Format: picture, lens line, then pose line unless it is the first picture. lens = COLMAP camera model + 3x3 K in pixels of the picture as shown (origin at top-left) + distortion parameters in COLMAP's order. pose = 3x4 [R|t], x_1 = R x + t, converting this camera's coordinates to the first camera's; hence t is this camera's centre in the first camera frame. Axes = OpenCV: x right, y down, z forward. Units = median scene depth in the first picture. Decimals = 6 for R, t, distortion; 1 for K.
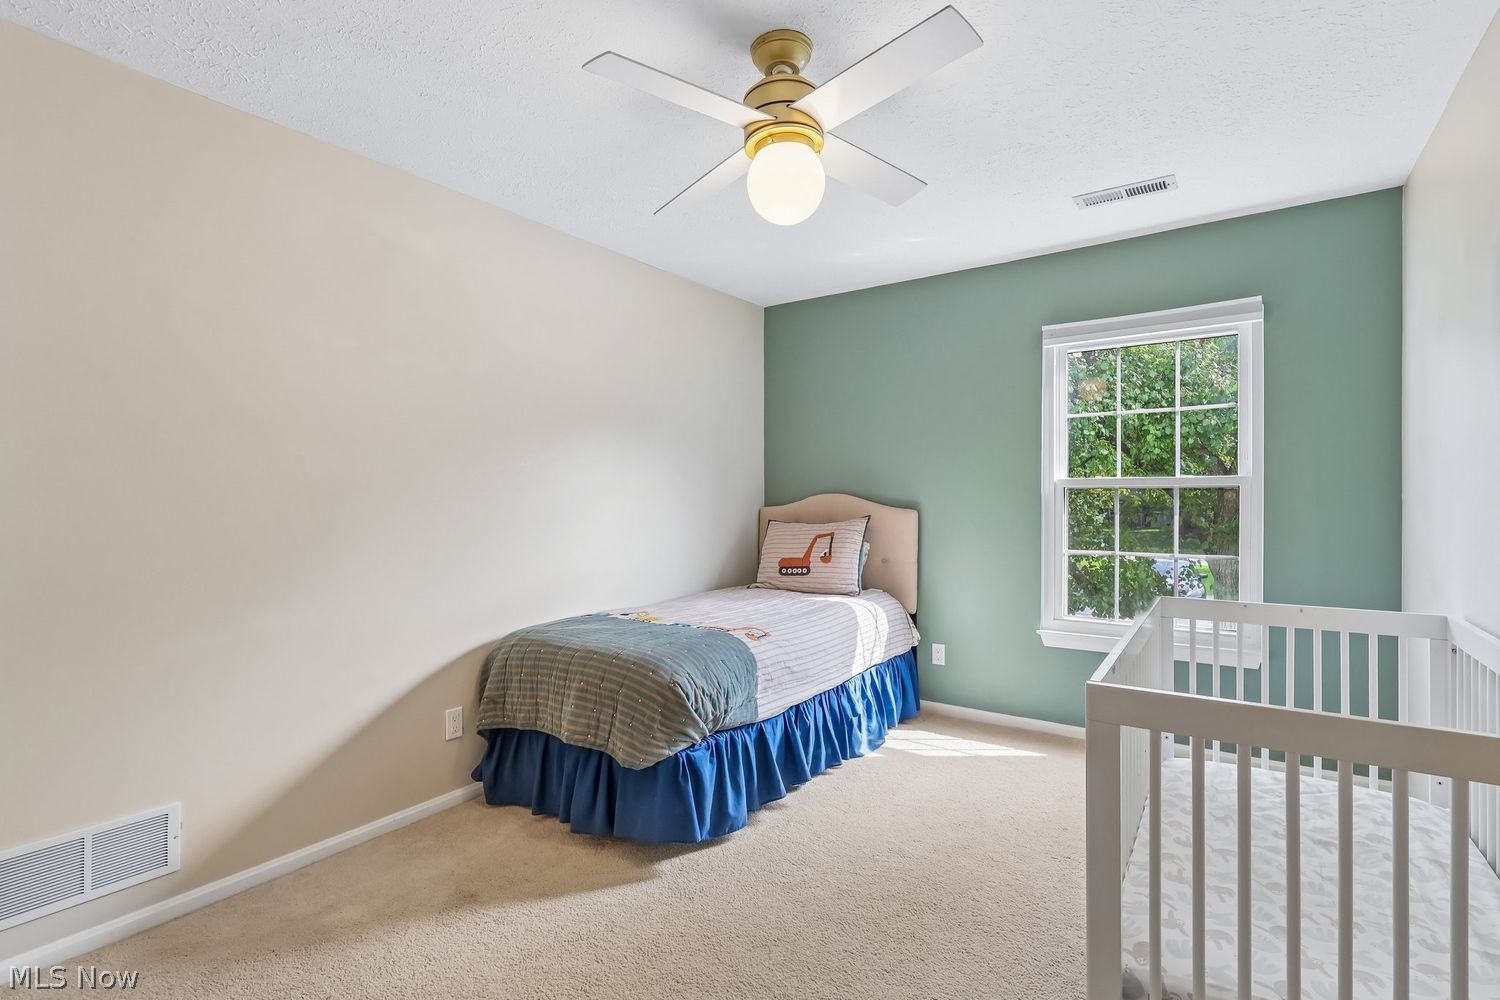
lens RADIAL K [[693.3, 0, 755.2], [0, 693.3, 499.0], [0, 0, 1]] dist [0.000770, 0.000261]
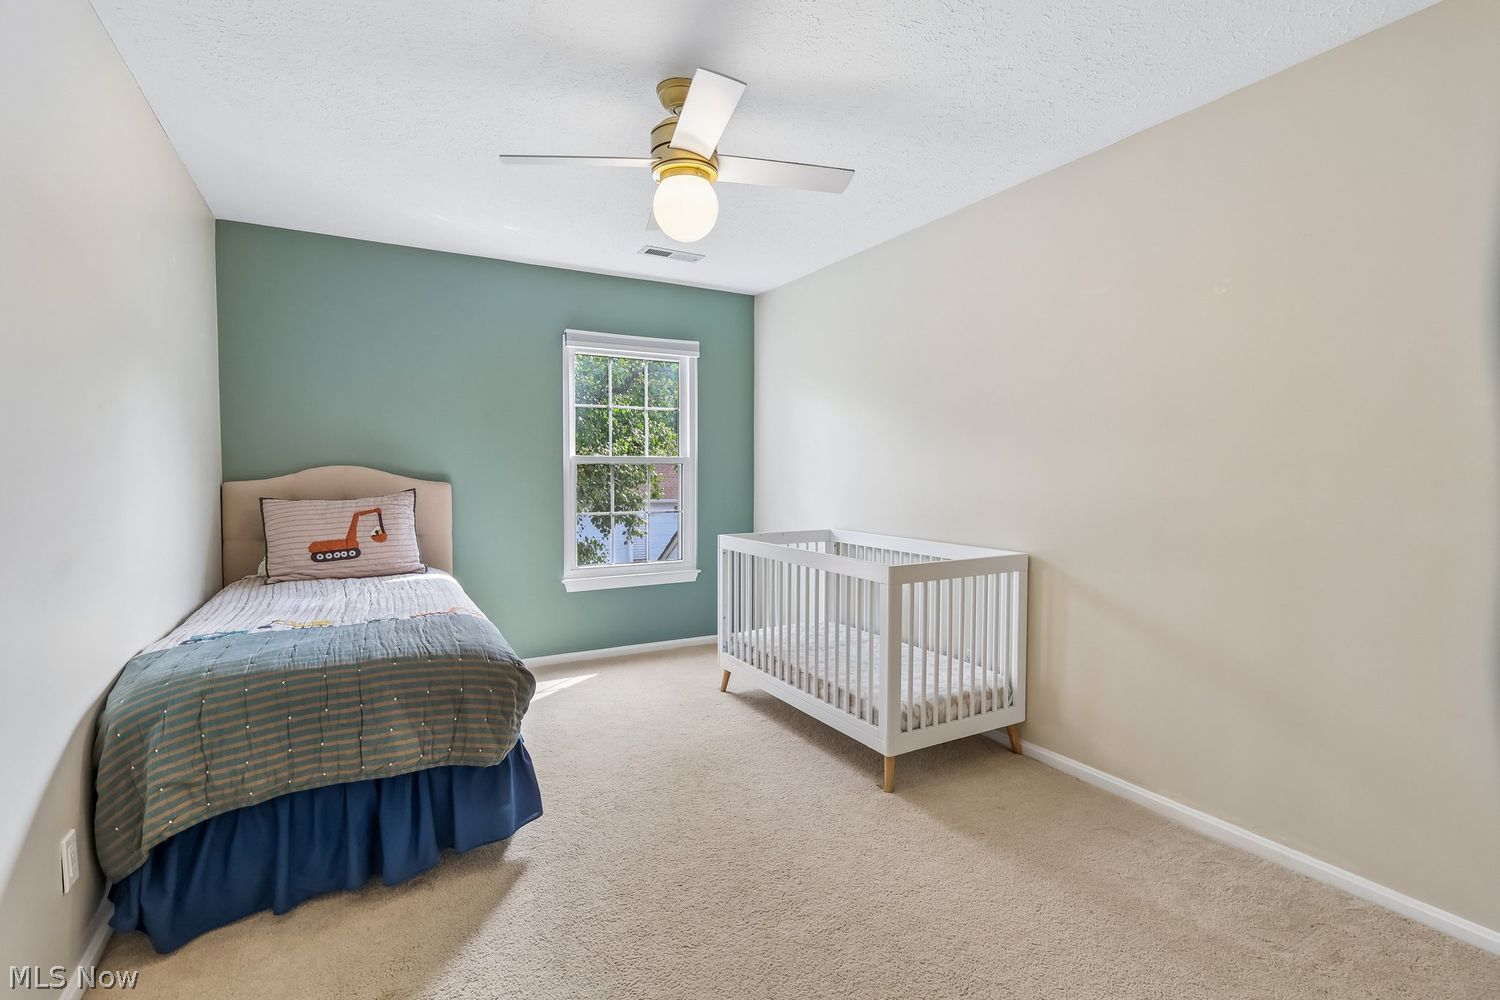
lens RADIAL K [[686.0, 0, 747.9], [0, 686.0, 479.5], [0, 0, 1]] dist [-0.001994, -0.000065]
pose [[0.438500, -0.009085, 0.898685, -0.521493], [-0.001607, 0.999939, 0.010892, 0.000181], [-0.898730, -0.006221, 0.438459, 0.186011]]
